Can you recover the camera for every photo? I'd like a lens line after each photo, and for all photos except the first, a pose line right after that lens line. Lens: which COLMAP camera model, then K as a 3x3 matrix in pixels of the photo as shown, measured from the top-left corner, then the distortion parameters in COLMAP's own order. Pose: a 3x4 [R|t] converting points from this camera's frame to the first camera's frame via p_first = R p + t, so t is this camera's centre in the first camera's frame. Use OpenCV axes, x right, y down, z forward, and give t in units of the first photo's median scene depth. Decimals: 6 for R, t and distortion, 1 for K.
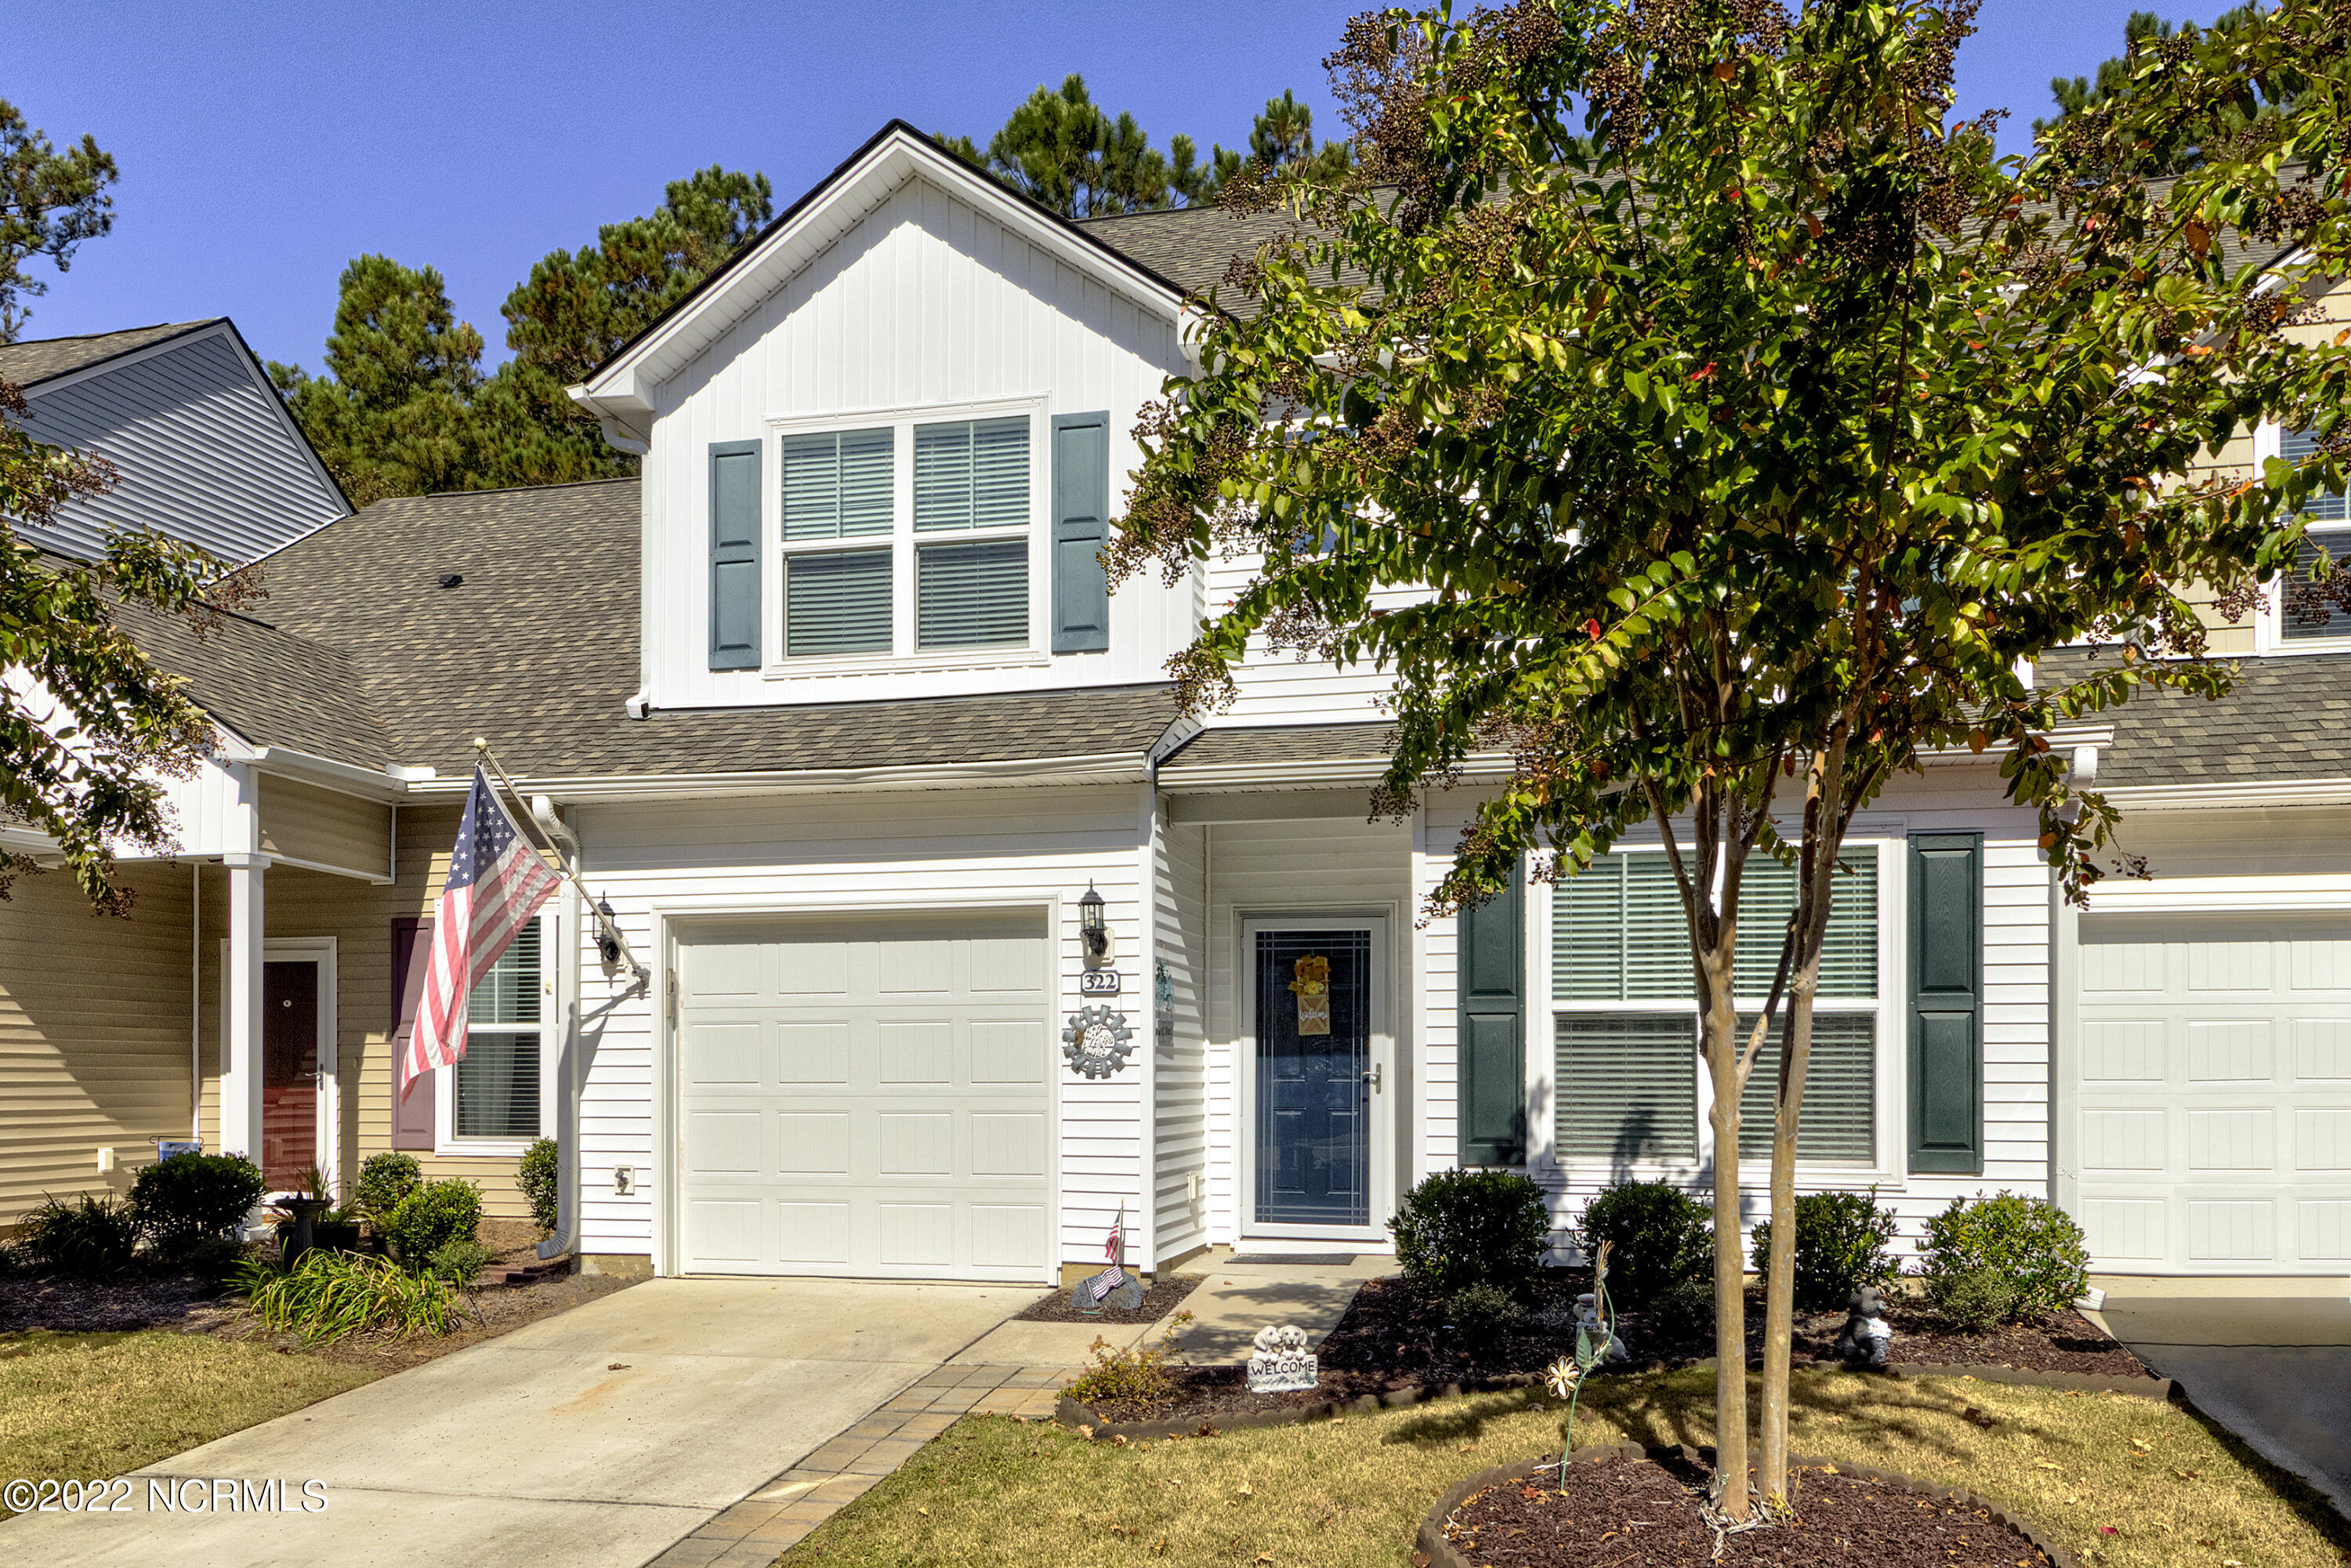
lens RADIAL K [[1702.5, 0, 1136.7], [0, 1702.5, 829.0], [0, 0, 1]] dist [0.030496, -0.020945]
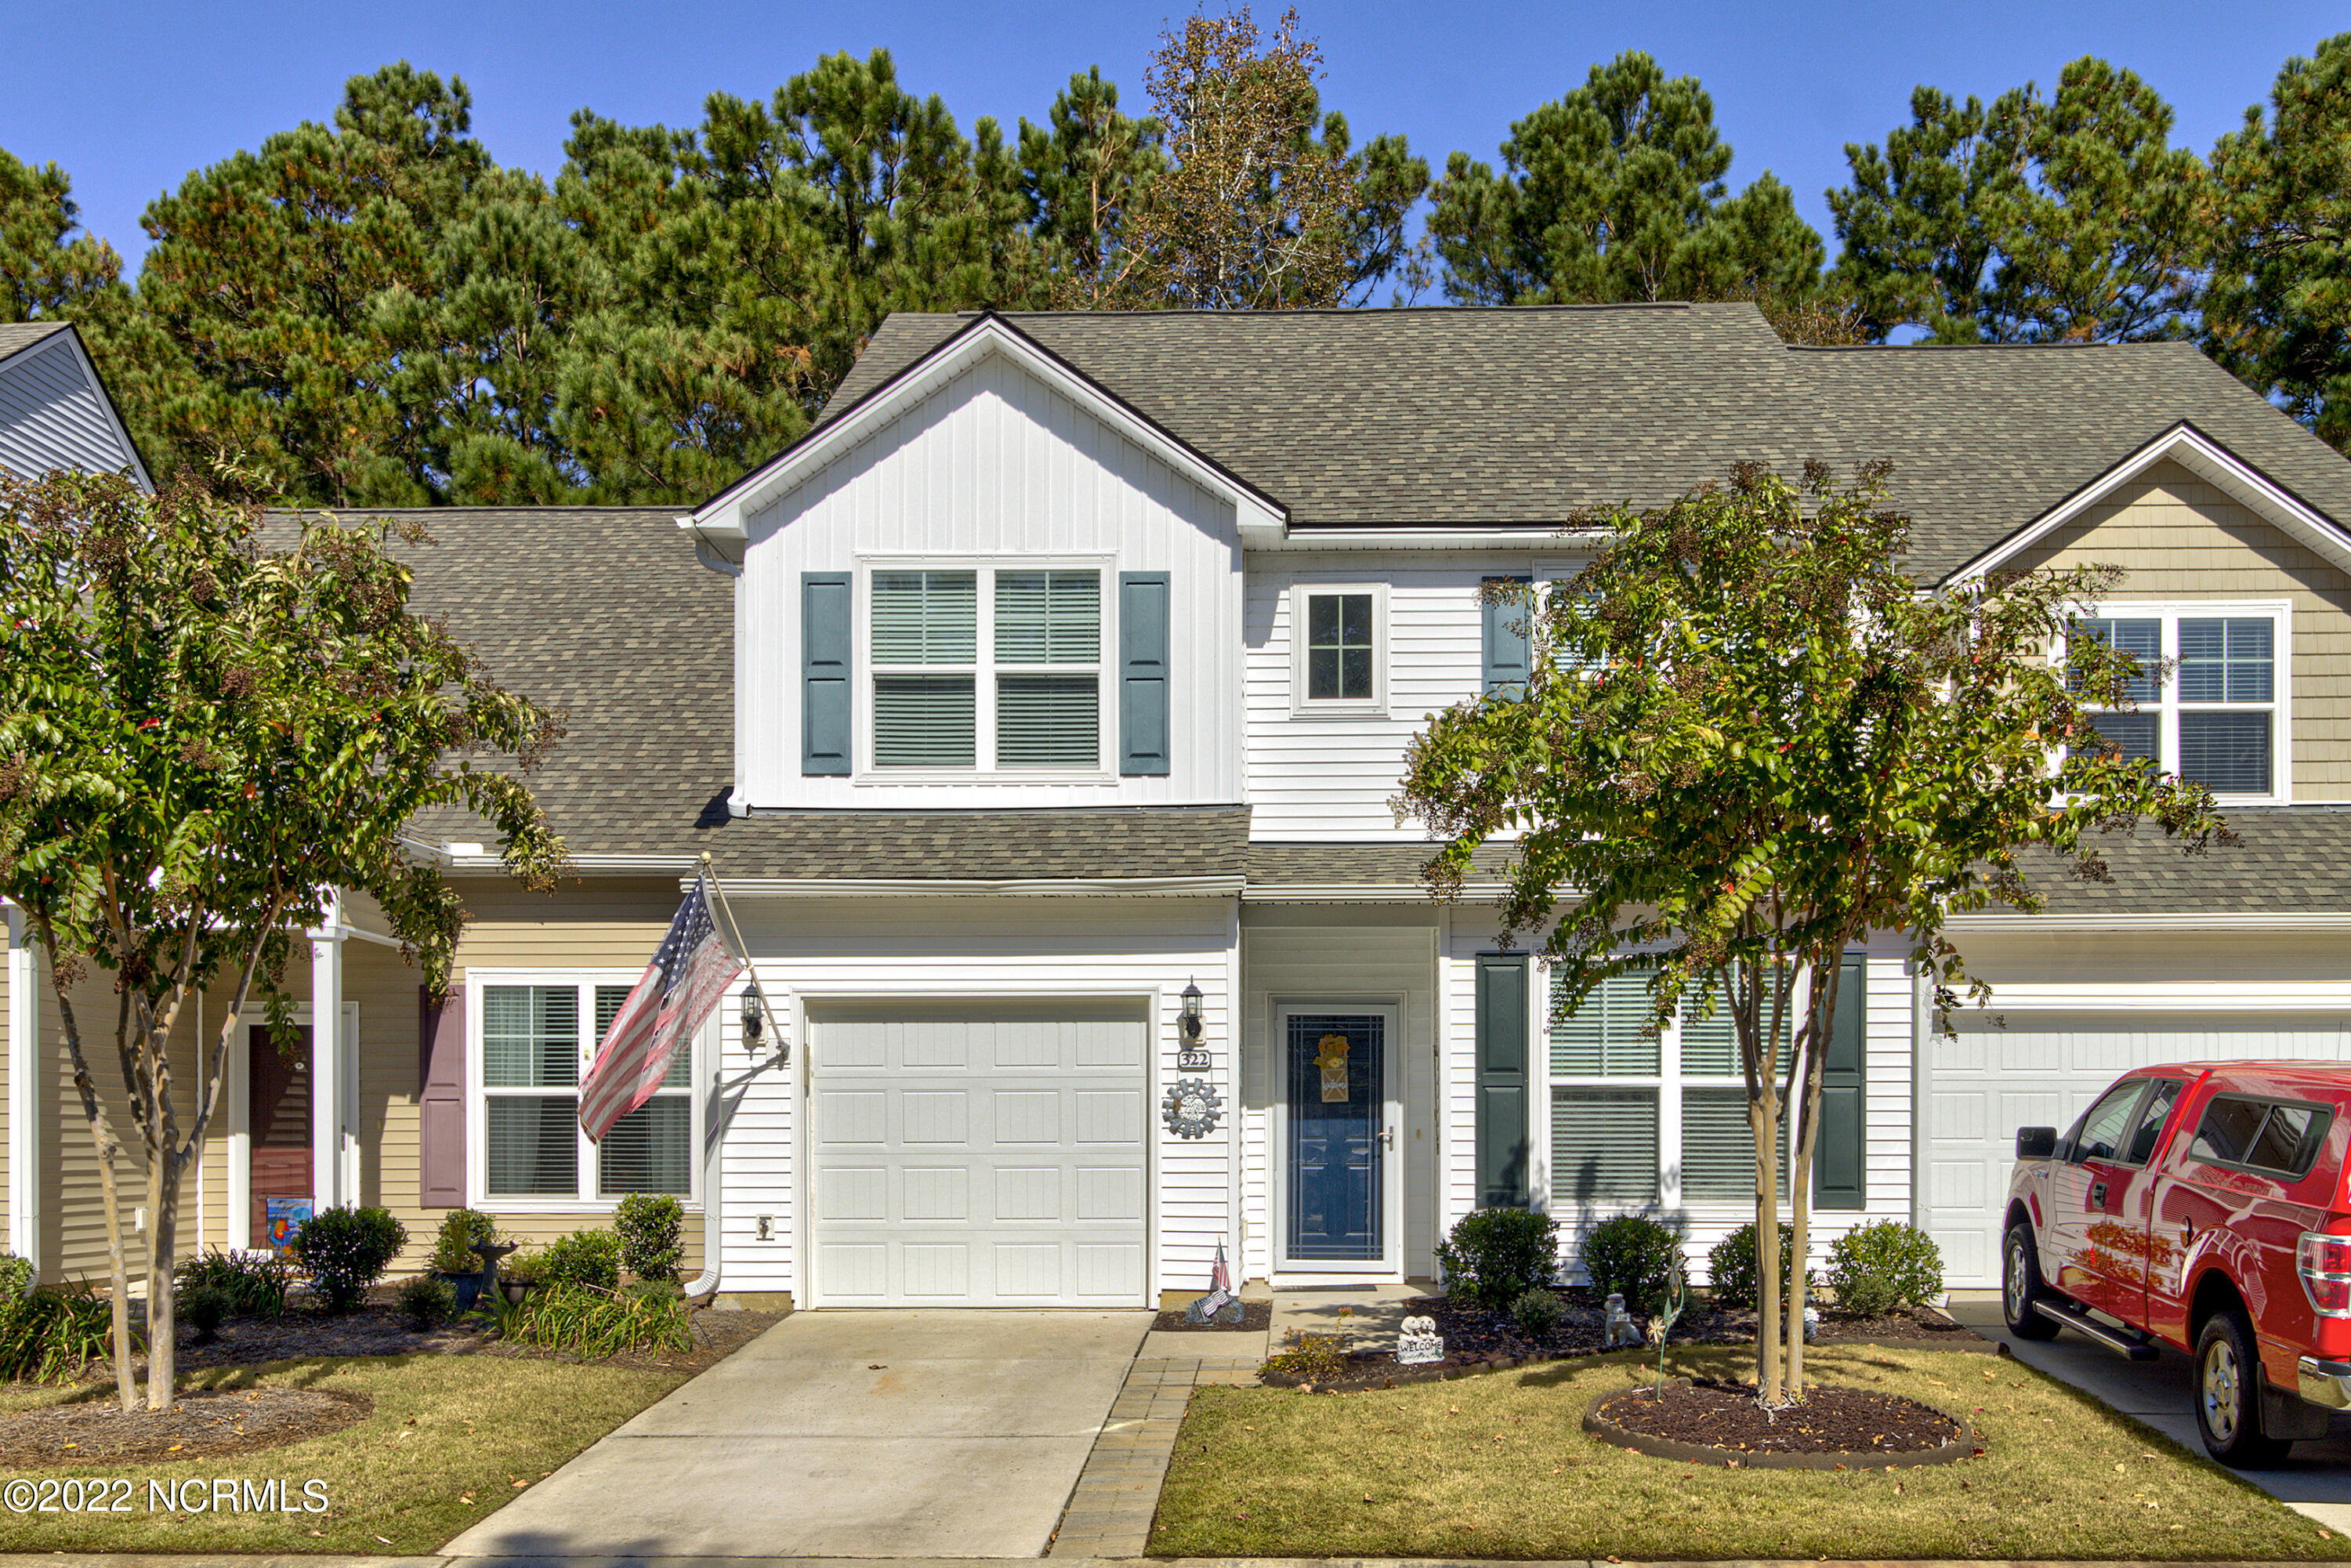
lens RADIAL K [[1978.9, 0, 1177.6], [0, 1978.9, 782.1], [0, 0, 1]] dist [0.023751, 0.015602]
pose [[0.985018, 0.029214, 0.169957, -0.274947], [-0.023632, 0.999116, -0.034773, -0.058396], [-0.170823, 0.030235, 0.984838, -0.398923]]
